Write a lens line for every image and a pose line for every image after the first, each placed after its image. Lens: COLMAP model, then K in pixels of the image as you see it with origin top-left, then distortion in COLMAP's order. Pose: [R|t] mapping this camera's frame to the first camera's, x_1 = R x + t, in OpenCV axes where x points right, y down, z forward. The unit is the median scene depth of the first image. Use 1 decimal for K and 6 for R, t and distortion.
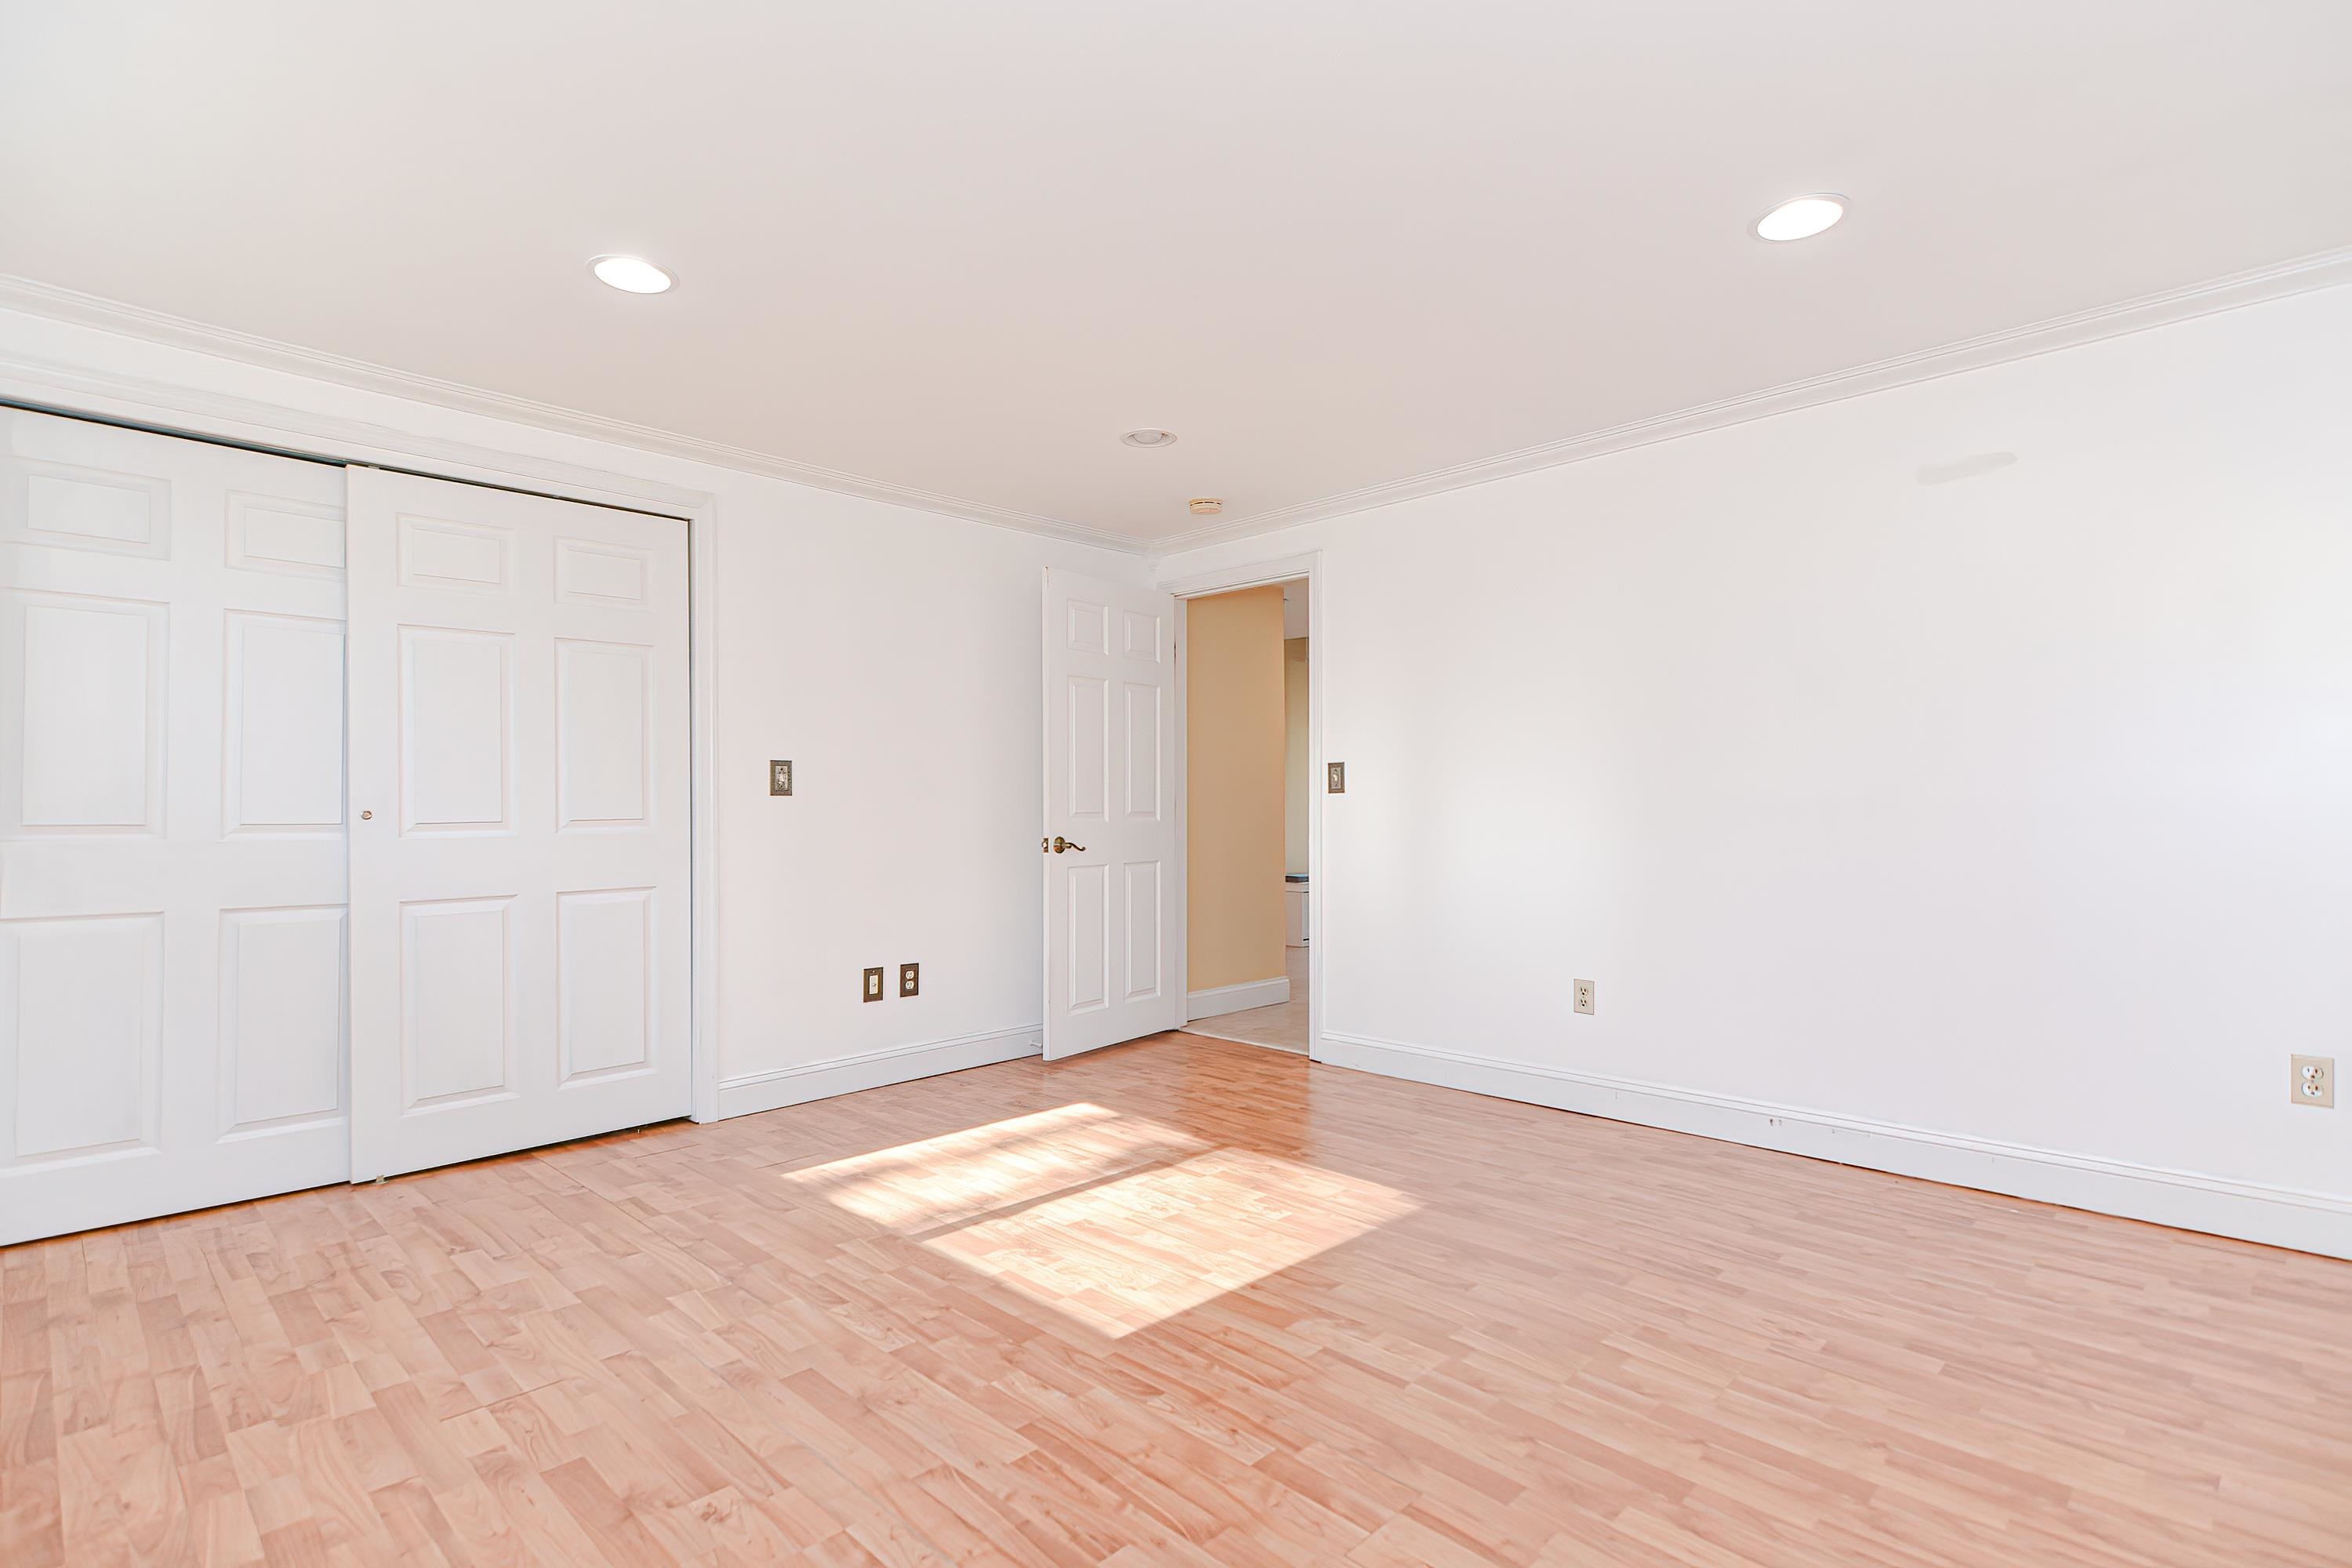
lens RADIAL K [[1155.9, 0, 1177.9], [0, 1155.9, 791.4], [0, 0, 1]] dist [-0.027956, -0.001751]
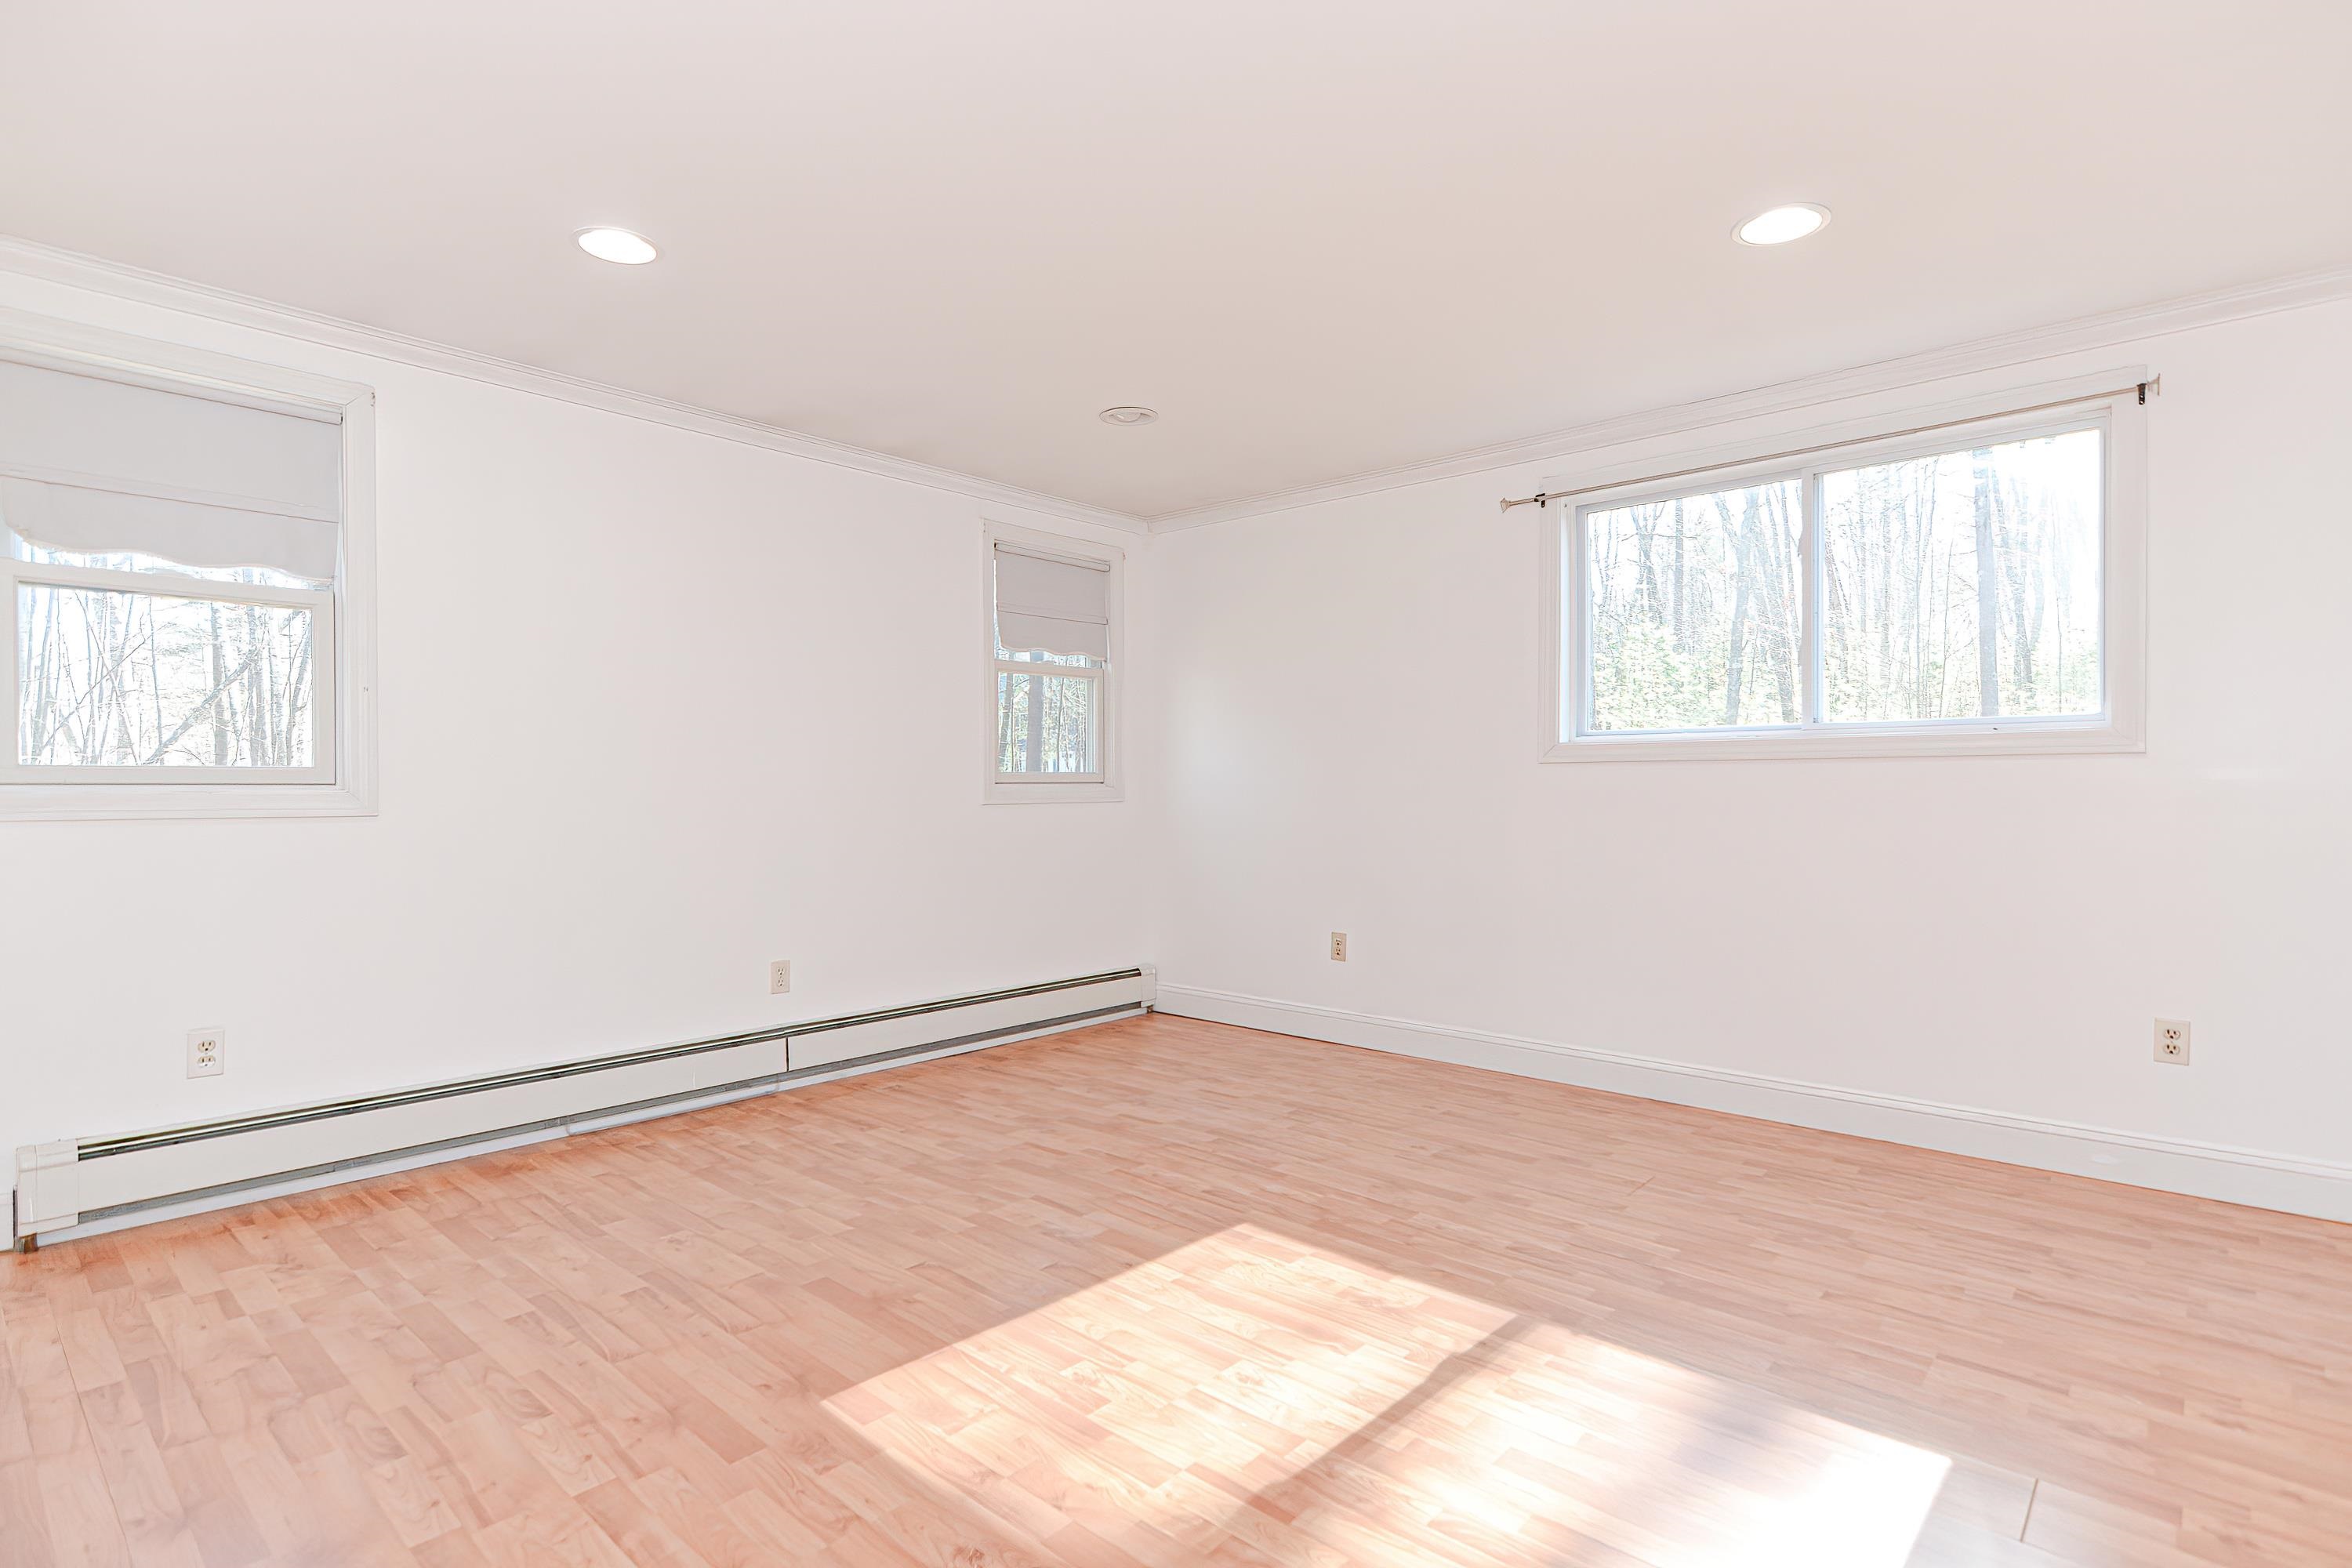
lens RADIAL K [[1155.9, 0, 1173.6], [0, 1155.9, 793.7], [0, 0, 1]] dist [-0.027956, -0.001751]
pose [[-0.999105, 0.005307, -0.041971, 0.068320], [0.005525, 0.999972, -0.005068, 0.019386], [0.041943, -0.005295, -0.999106, 2.055489]]
